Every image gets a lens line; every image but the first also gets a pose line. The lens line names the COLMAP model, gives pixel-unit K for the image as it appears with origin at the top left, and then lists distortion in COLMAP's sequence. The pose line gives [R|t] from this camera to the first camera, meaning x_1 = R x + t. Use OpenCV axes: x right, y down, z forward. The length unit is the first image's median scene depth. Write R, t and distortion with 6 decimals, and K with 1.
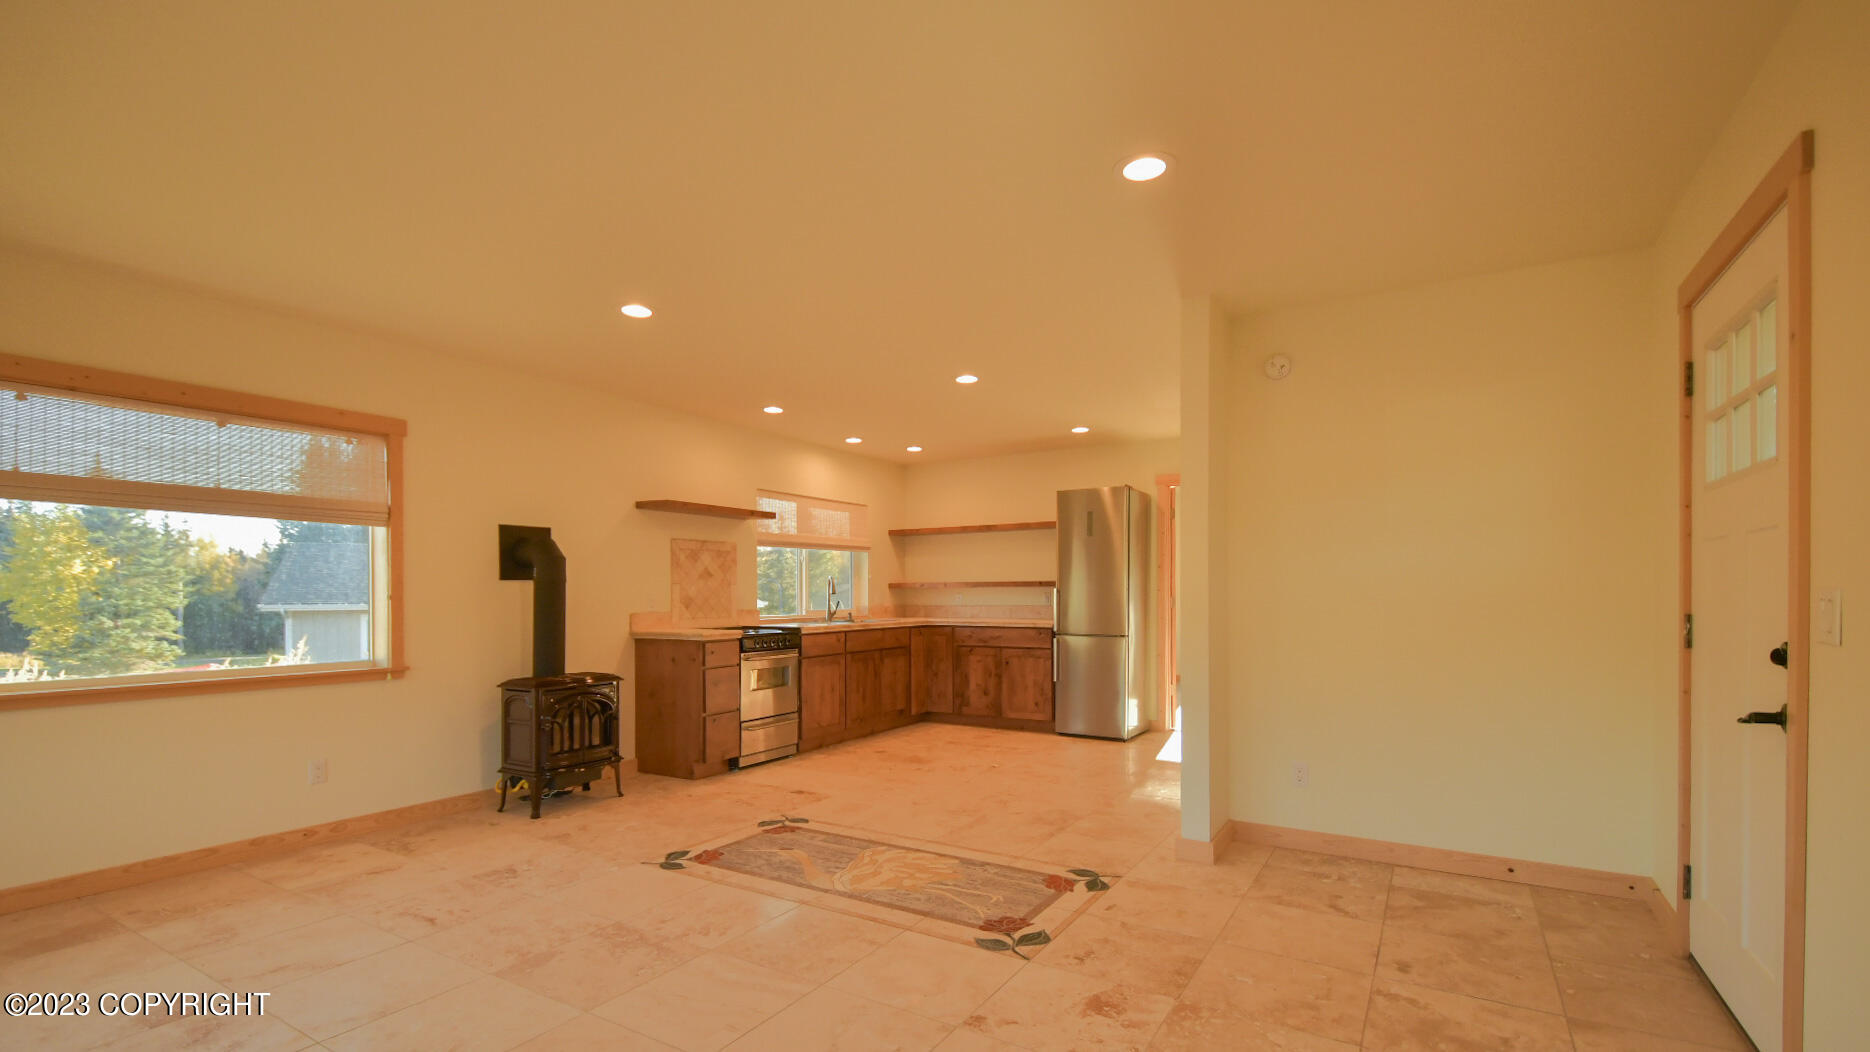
lens RADIAL K [[820.1, 0, 909.0], [0, 820.1, 599.5], [0, 0, 1]] dist [0.026013, -0.000025]
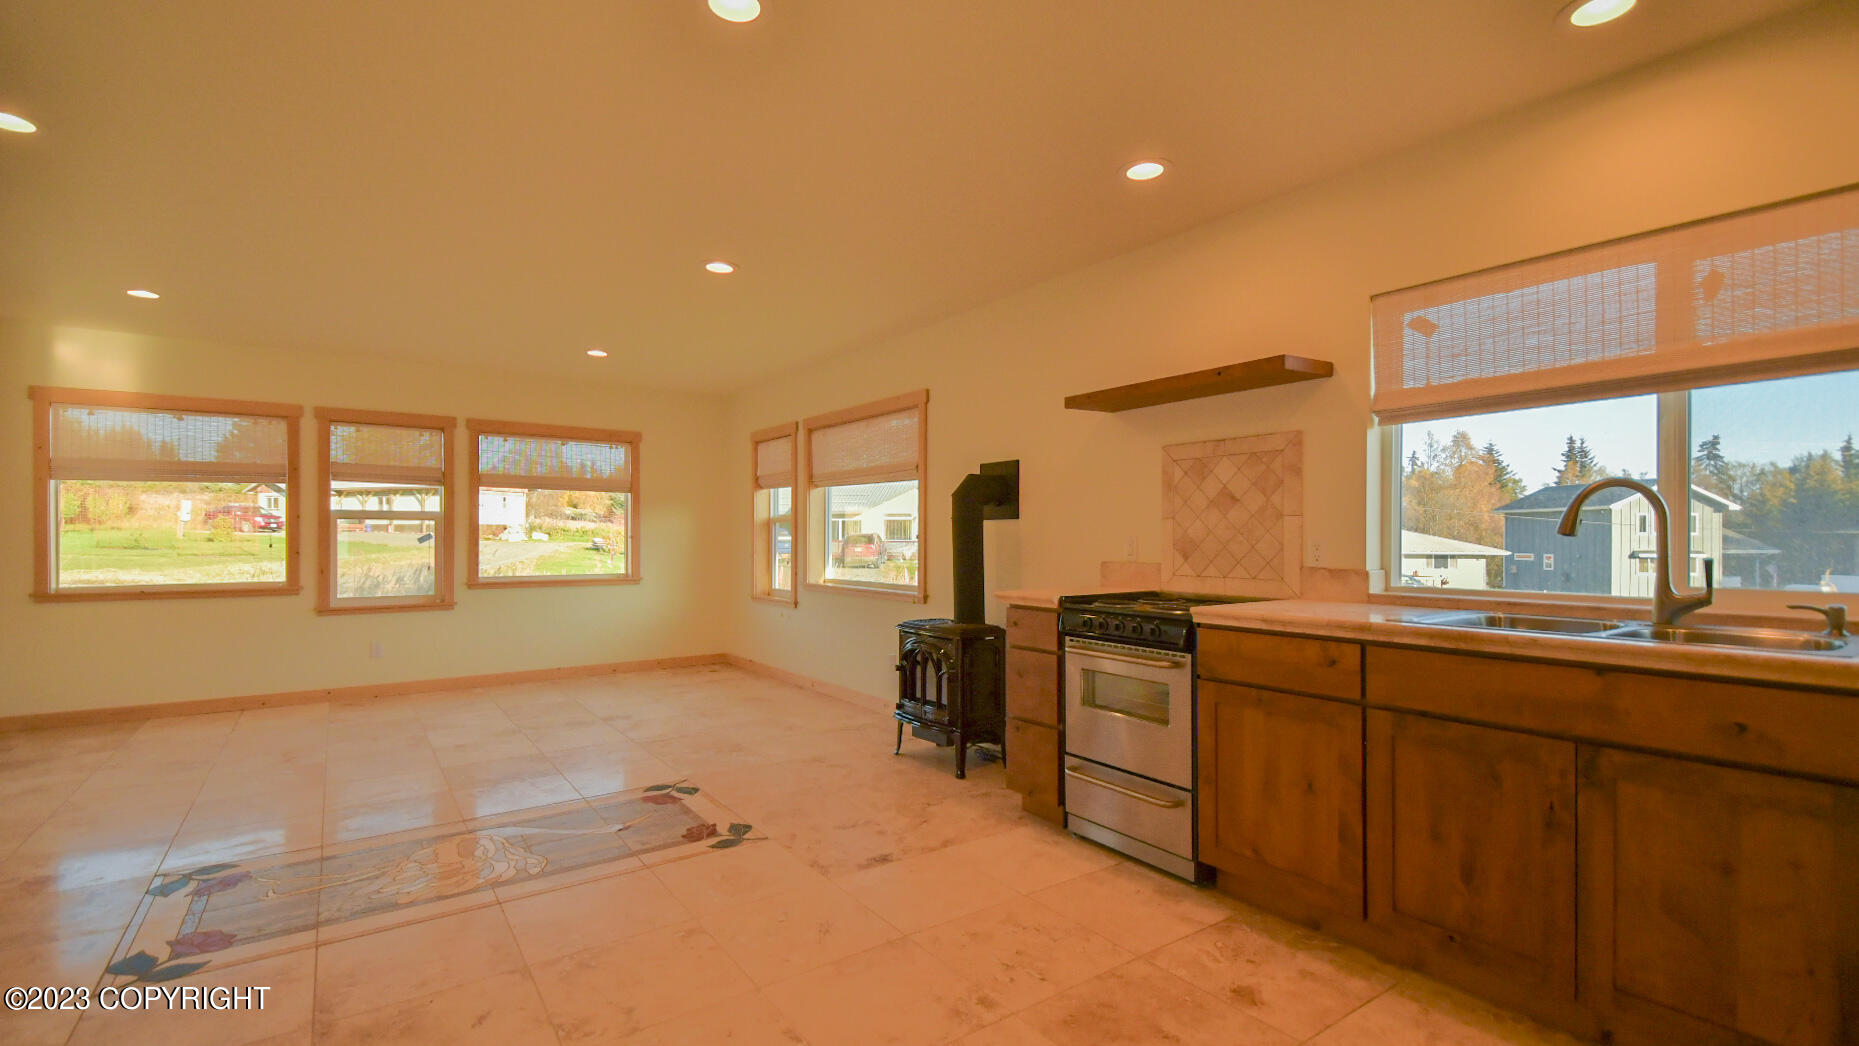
lens RADIAL K [[813.5, 0, 929.5], [0, 813.5, 523.0], [0, 0, 1]] dist [0.020506, -0.000024]
pose [[-0.370119, -0.009668, -0.928934, 0.303098], [-0.004091, 0.999953, -0.008777, -0.007942], [0.928975, 0.000552, -0.370141, 0.907181]]
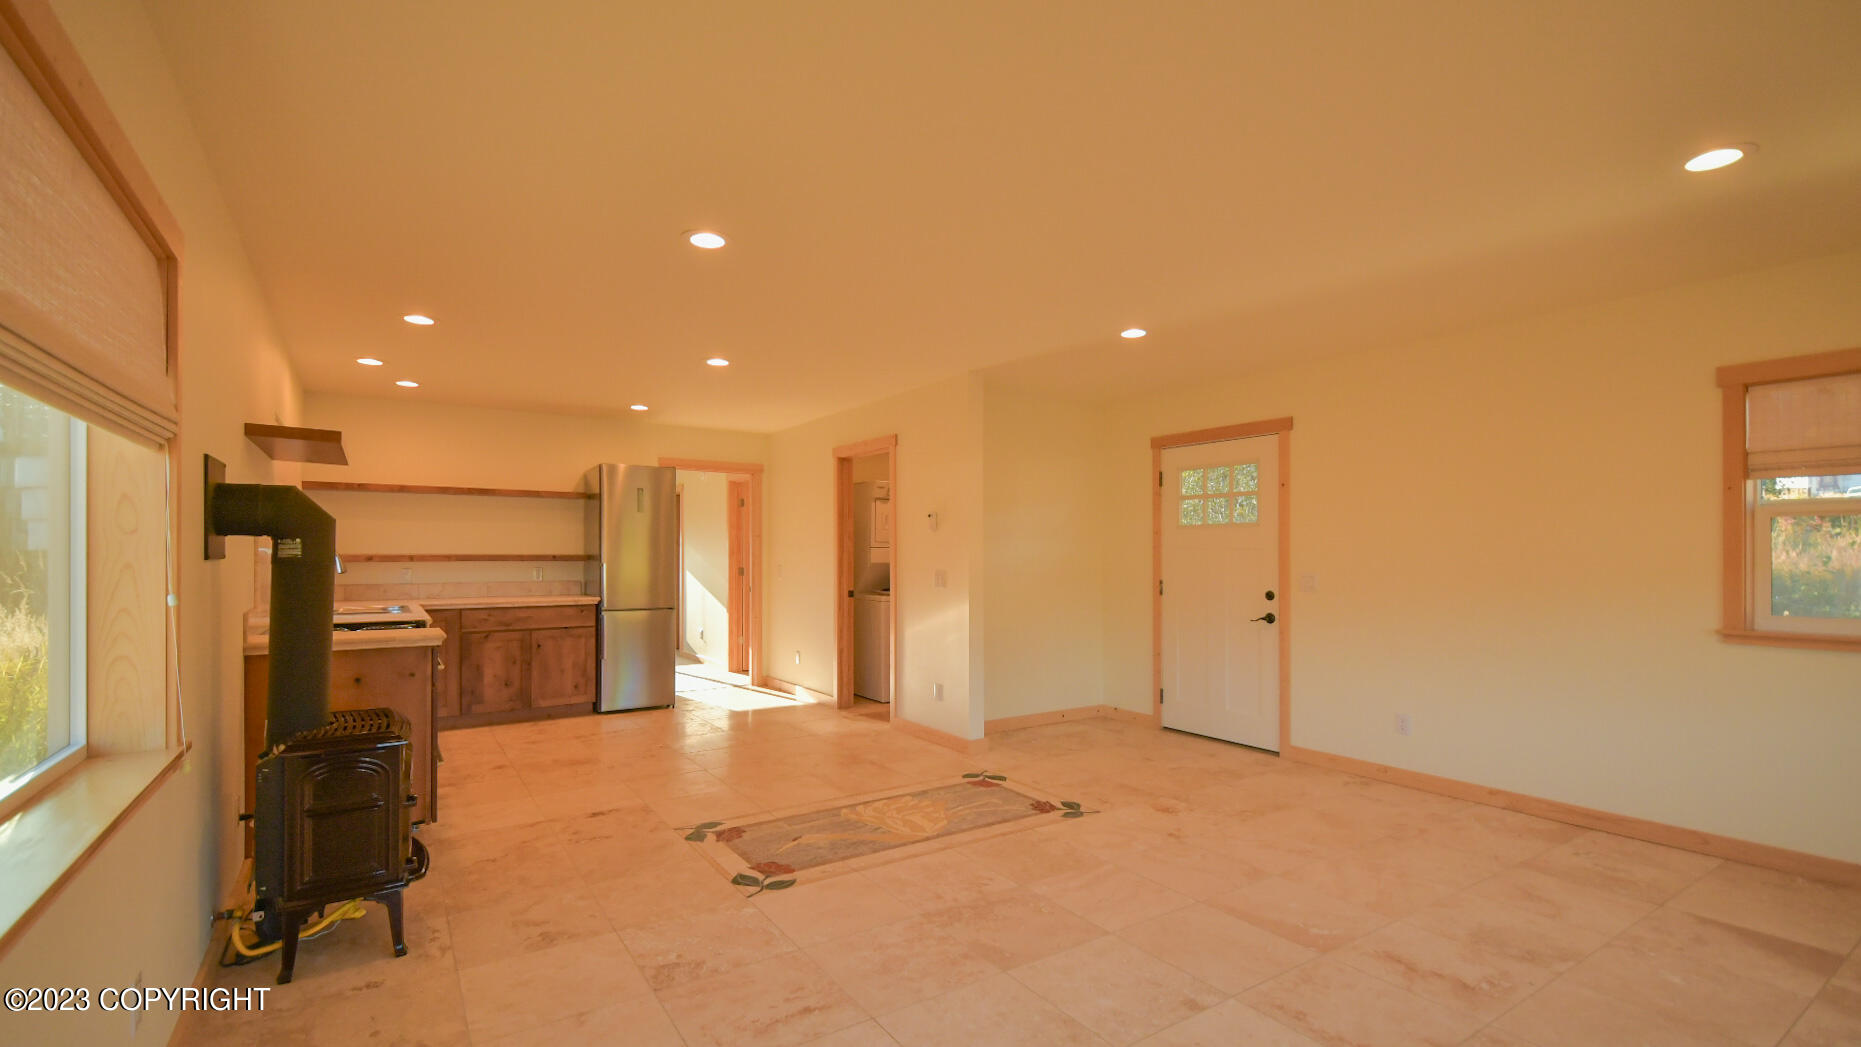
lens RADIAL K [[817.6, 0, 913.0], [0, 817.6, 561.4], [0, 0, 1]] dist [0.028092, -0.000017]
pose [[0.417875, -0.001596, 0.908503, -0.546108], [0.004211, 0.999991, -0.000180, -0.014251], [-0.908495, 0.003901, 0.417878, 0.260383]]
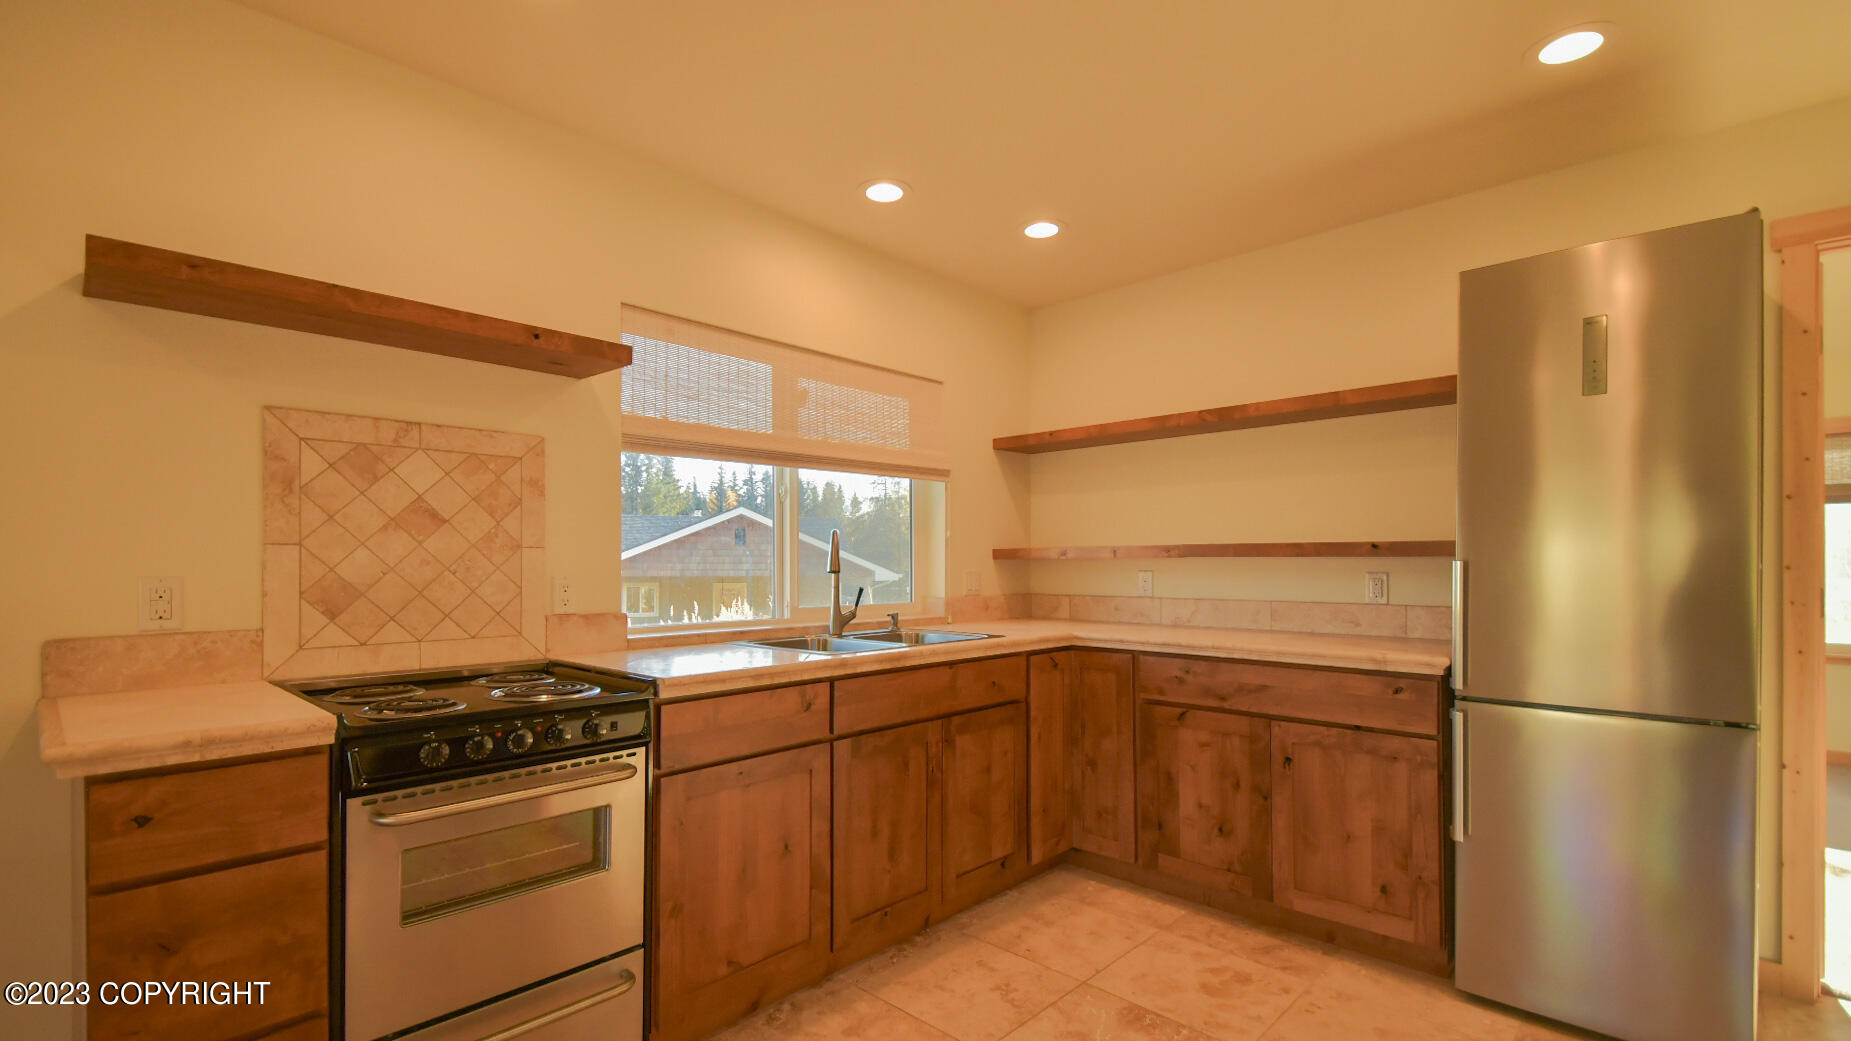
lens RADIAL K [[813.2, 0, 908.1], [0, 813.2, 558.2], [0, 0, 1]] dist [0.028092, -0.000017]
pose [[0.979667, 0.003696, -0.200598, 0.025866], [-0.006456, 0.999893, -0.013108, -0.008959], [0.200528, 0.014137, 0.979586, 0.620354]]
